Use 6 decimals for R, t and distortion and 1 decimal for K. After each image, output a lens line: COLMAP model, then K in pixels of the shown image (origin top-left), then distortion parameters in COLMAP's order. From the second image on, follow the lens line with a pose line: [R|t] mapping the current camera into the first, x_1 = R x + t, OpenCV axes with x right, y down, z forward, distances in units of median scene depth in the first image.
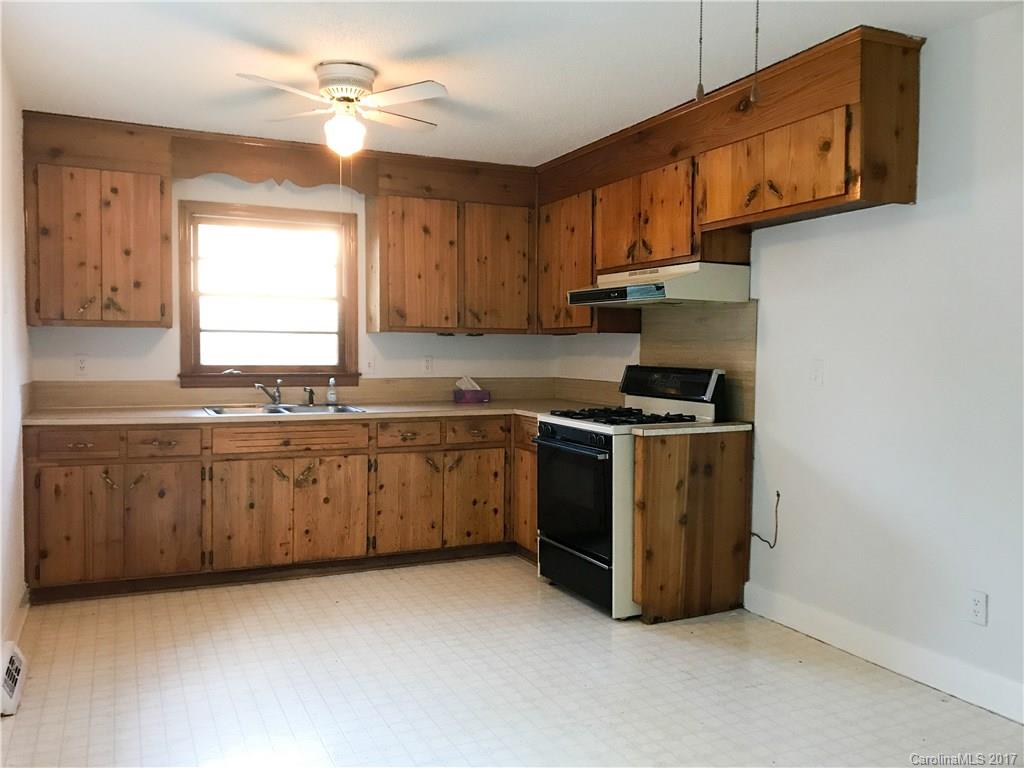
lens RADIAL K [[849.9, 0, 509.2], [0, 849.9, 381.2], [0, 0, 1]] dist [0.043682, -0.034994]
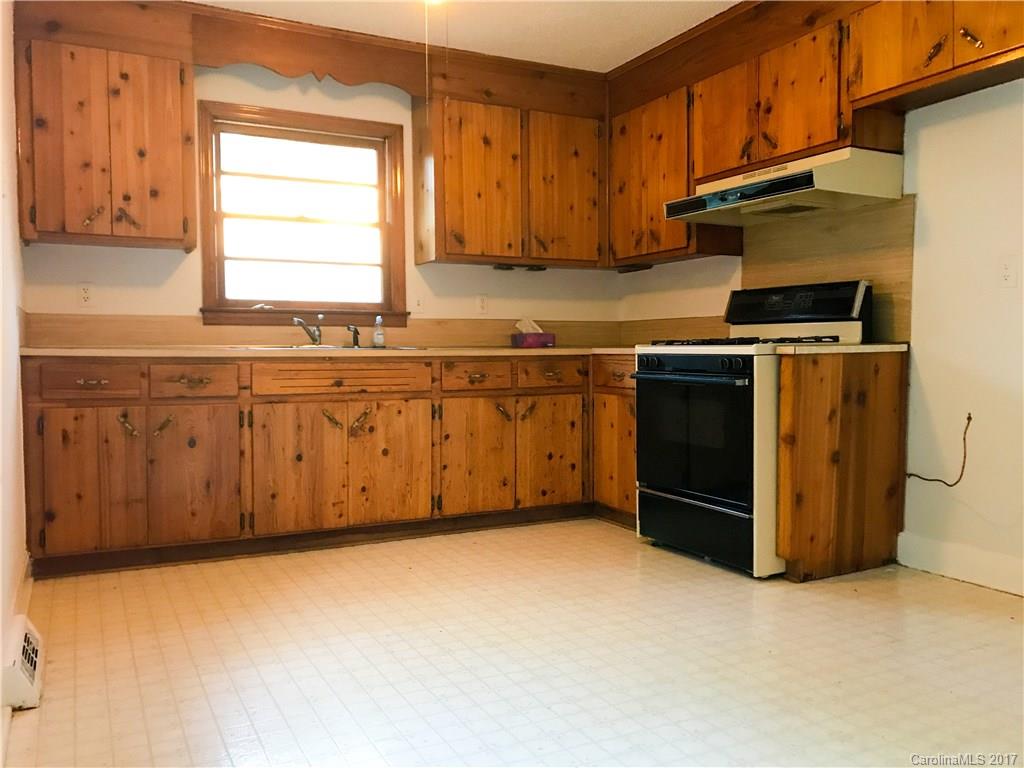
lens RADIAL K [[849.9, 0, 515.1], [0, 849.9, 385.4], [0, 0, 1]] dist [0.043682, -0.034994]
pose [[0.998967, -0.014811, 0.042966, -0.126715], [0.014578, 0.999877, 0.005742, 0.074059], [-0.043046, -0.005109, 0.999060, 0.161032]]
